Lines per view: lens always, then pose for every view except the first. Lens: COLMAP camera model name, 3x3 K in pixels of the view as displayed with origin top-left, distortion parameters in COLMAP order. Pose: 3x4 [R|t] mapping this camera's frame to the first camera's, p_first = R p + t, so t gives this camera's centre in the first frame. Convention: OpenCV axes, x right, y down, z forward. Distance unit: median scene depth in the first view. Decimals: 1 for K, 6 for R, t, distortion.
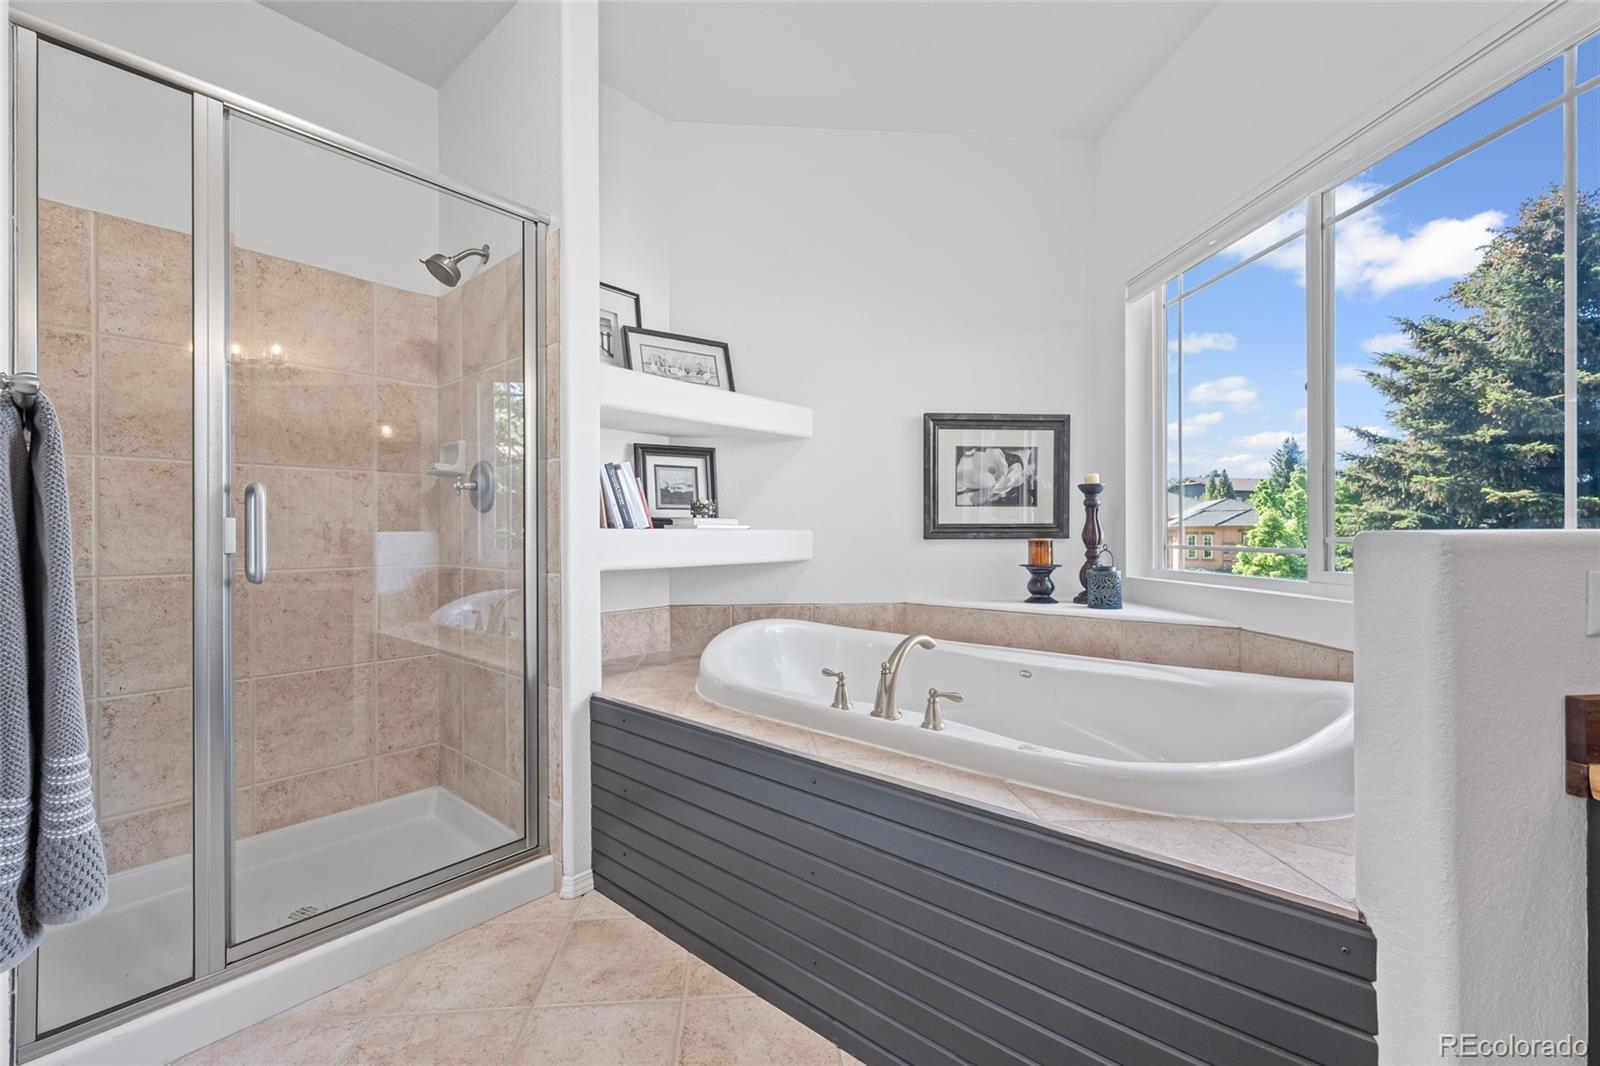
lens RADIAL K [[659.7, 0, 799.5], [0, 659.7, 531.2], [0, 0, 1]] dist [0.000809, 0.000336]
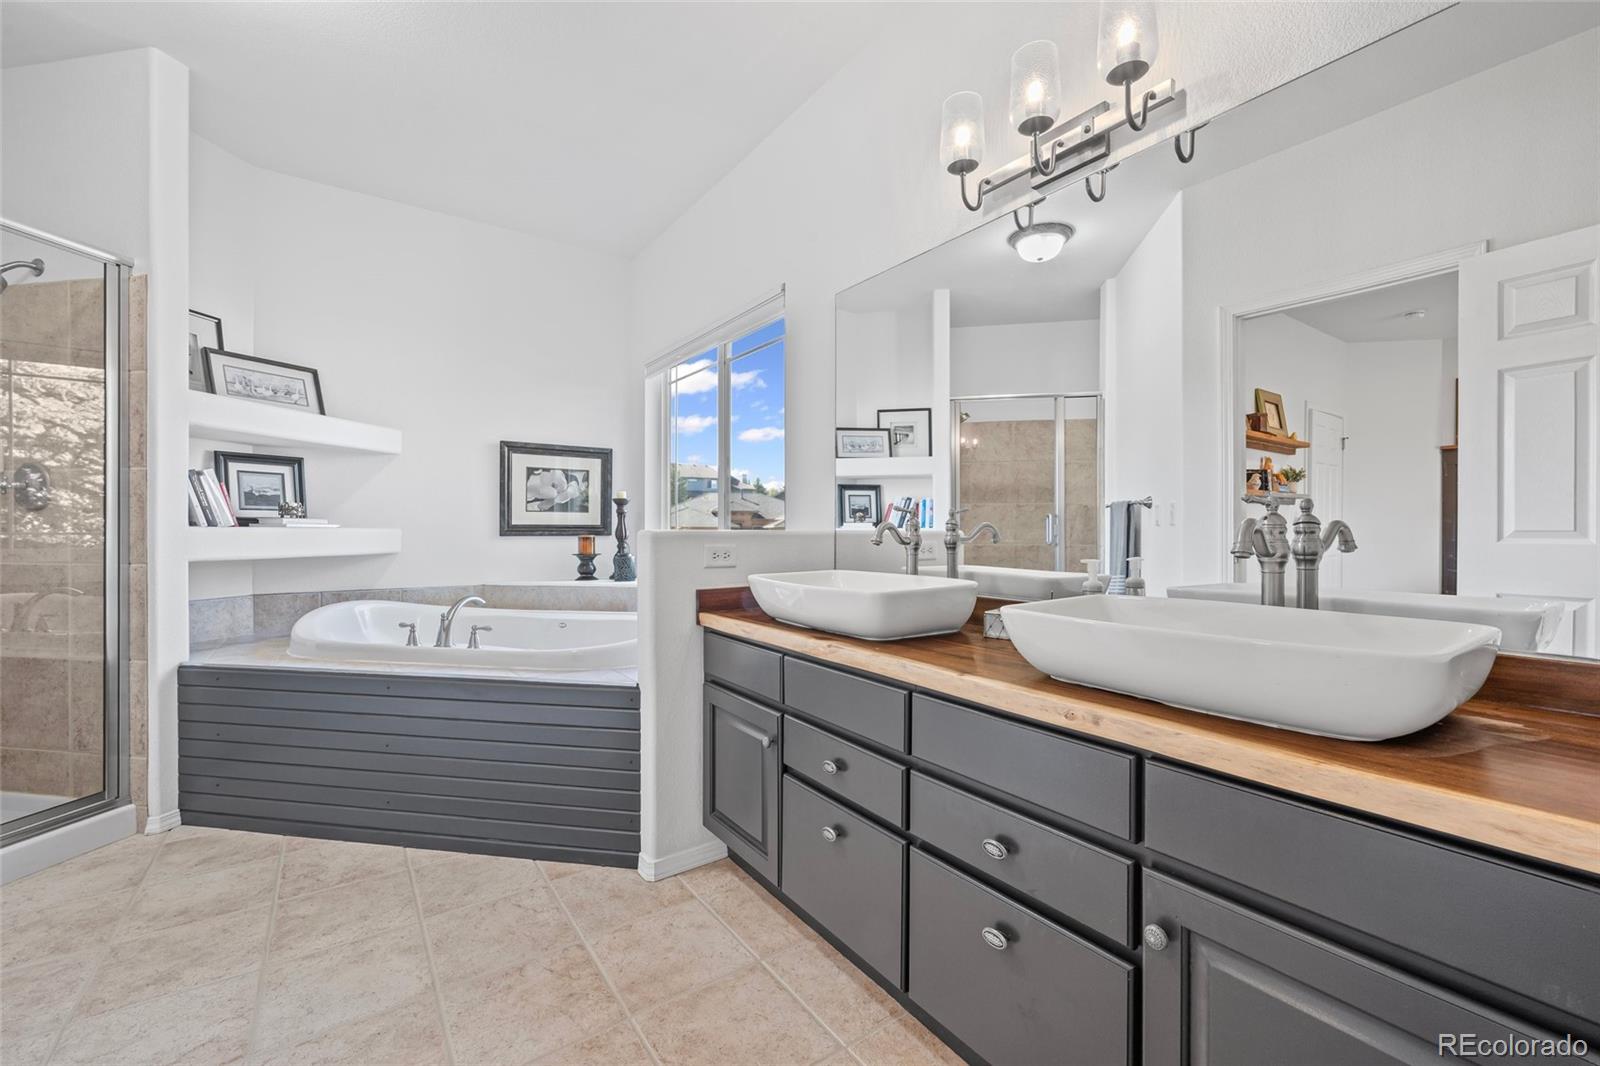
lens RADIAL K [[659.7, 0, 799.5], [0, 659.7, 531.2], [0, 0, 1]] dist [0.000809, 0.000336]
pose [[0.860440, 0.003676, 0.509538, 0.034978], [-0.004351, 0.999991, 0.000132, -0.000459], [-0.509533, -0.002331, 0.860448, -0.484709]]
